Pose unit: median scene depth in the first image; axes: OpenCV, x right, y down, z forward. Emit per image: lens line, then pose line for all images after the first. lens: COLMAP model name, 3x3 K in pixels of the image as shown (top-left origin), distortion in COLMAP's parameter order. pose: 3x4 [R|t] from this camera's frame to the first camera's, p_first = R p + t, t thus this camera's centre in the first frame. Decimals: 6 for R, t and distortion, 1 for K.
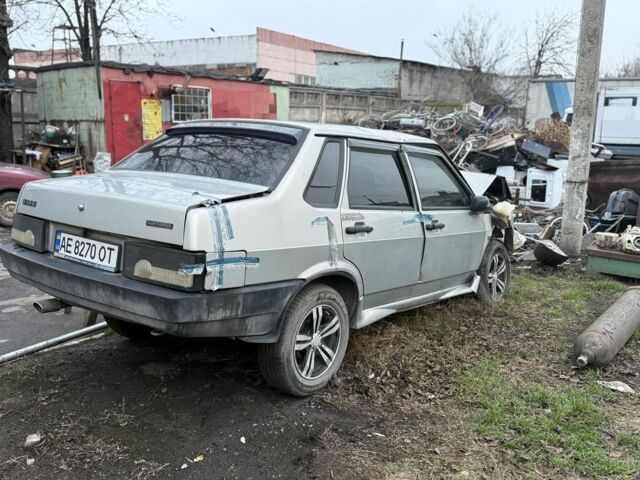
lens RADIAL K [[522.2, 0, 320.0], [0, 522.2, 240.0], [0, 0, 1]] dist [0.130989, -0.205204]
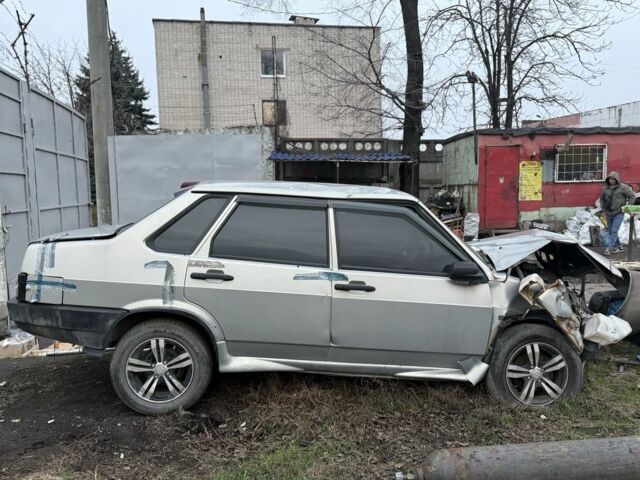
lens RADIAL K [[522.2, 0, 320.0], [0, 522.2, 240.0], [0, 0, 1]] dist [0.130989, -0.205204]
pose [[0.731005, 0.042703, -0.681035, 1.014647], [-0.120152, 0.990501, -0.066860, -0.050925], [0.671711, 0.130703, 0.729192, 0.354936]]
